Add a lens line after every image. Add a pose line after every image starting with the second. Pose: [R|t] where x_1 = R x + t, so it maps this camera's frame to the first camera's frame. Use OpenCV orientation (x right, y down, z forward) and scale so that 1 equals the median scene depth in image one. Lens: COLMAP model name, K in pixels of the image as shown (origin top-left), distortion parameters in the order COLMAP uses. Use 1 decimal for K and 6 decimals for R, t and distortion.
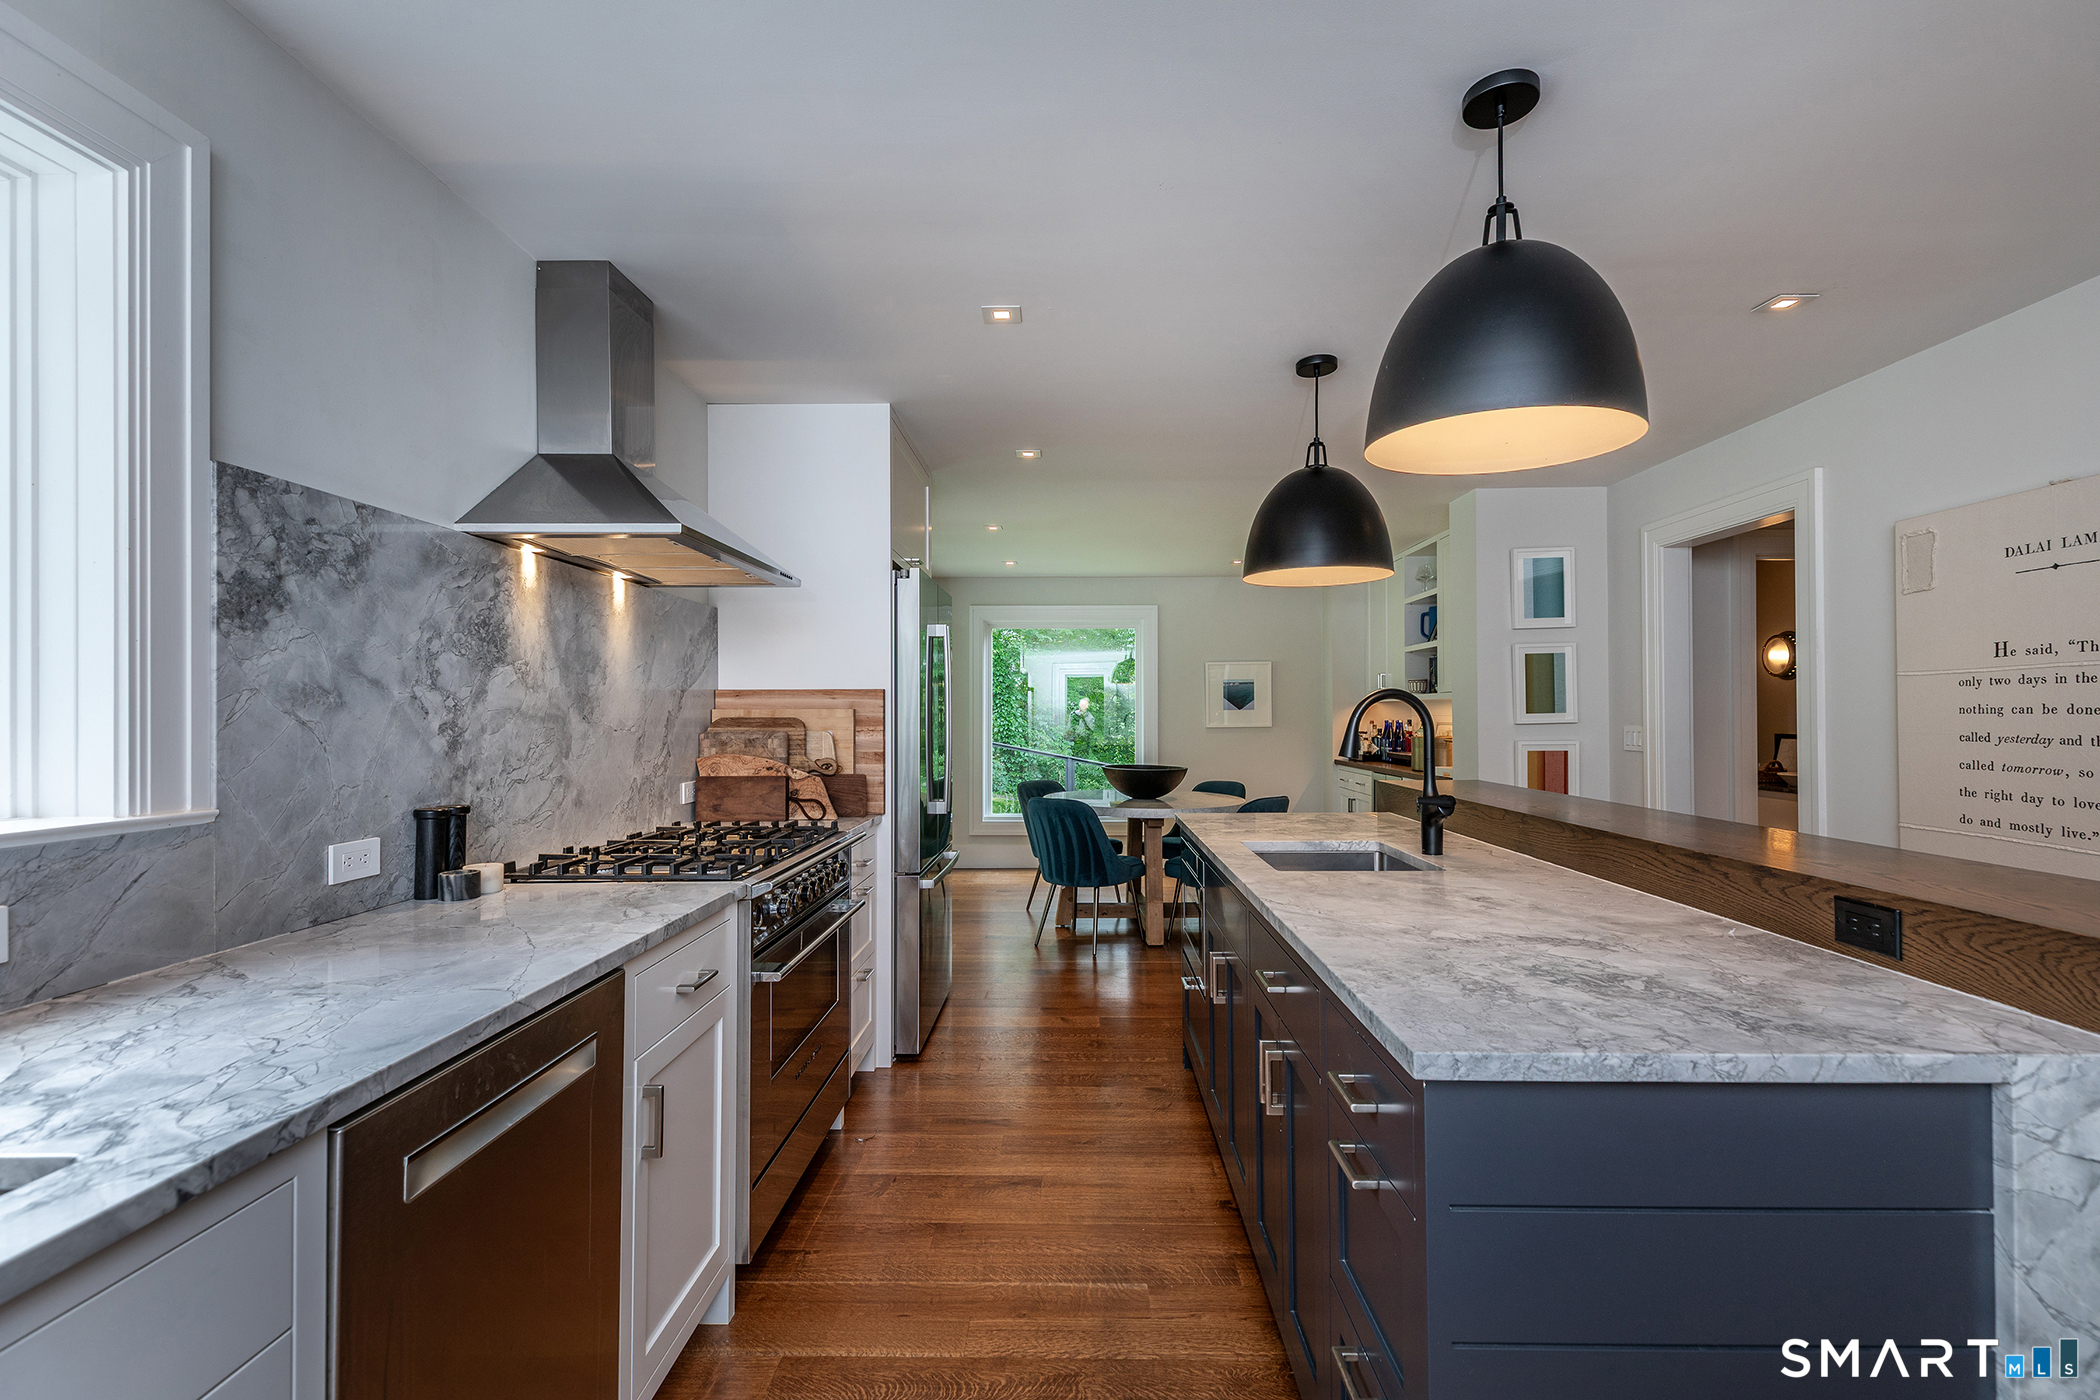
lens RADIAL K [[984.0, 0, 1050.0], [0, 984.0, 700.0], [0, 0, 1]] dist [0.017898, -0.000426]
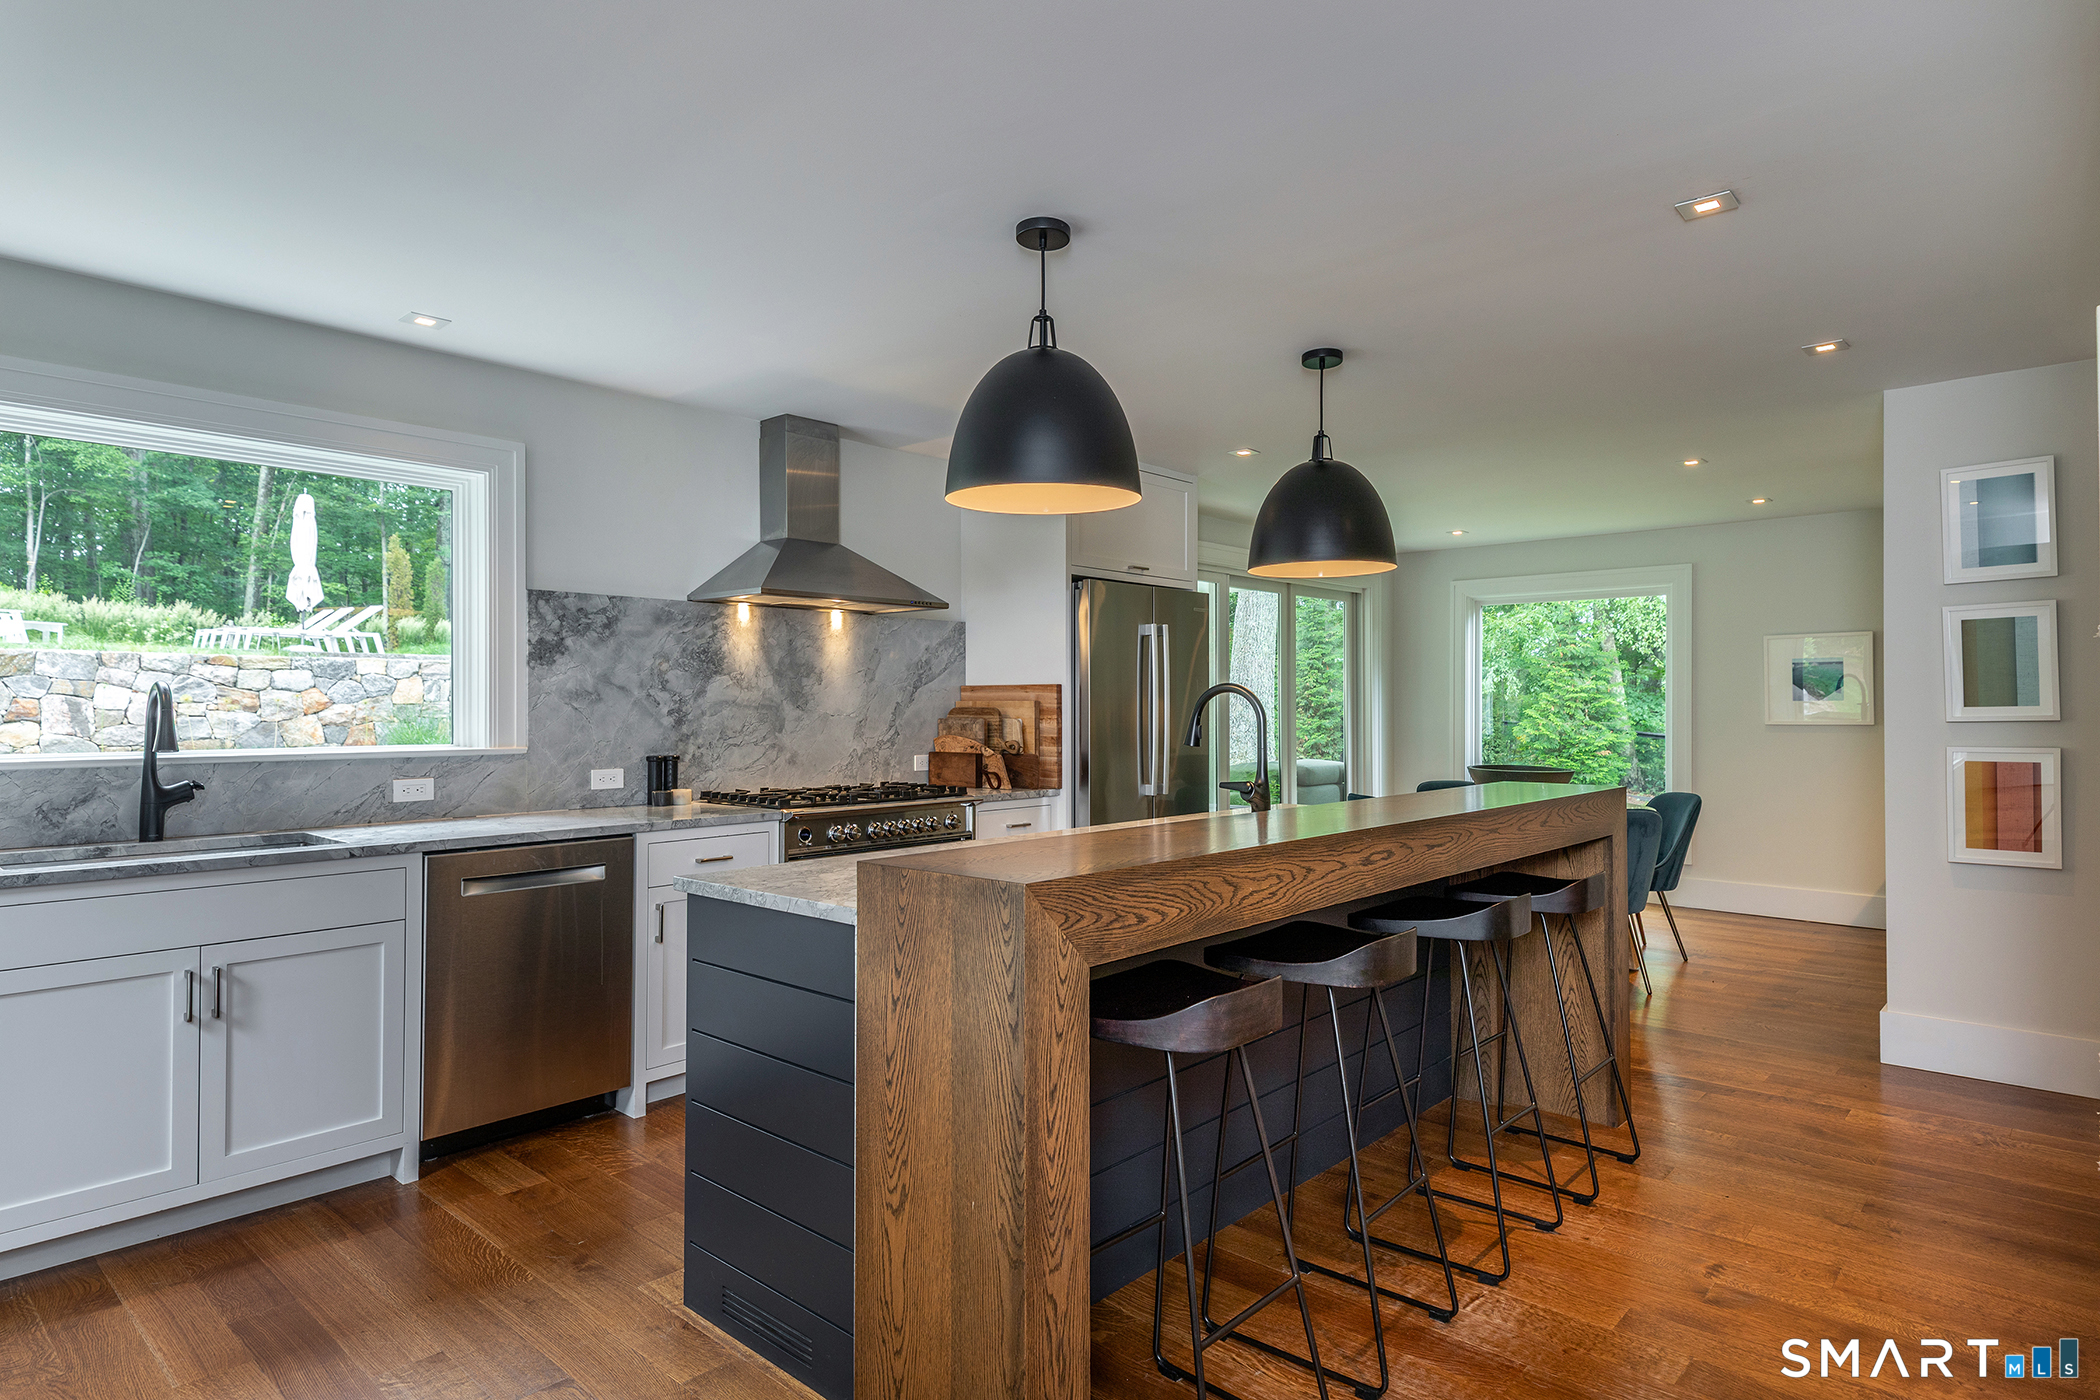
lens RADIAL K [[1168.2, 0, 1050.0], [0, 1168.2, 700.0], [0, 0, 1]] dist [0.003856, 0.000841]
pose [[0.753915, 0.000875, -0.656971, 1.270426], [0.006578, 0.999939, 0.008880, -0.008076], [0.656939, -0.011016, 0.753864, -0.139920]]
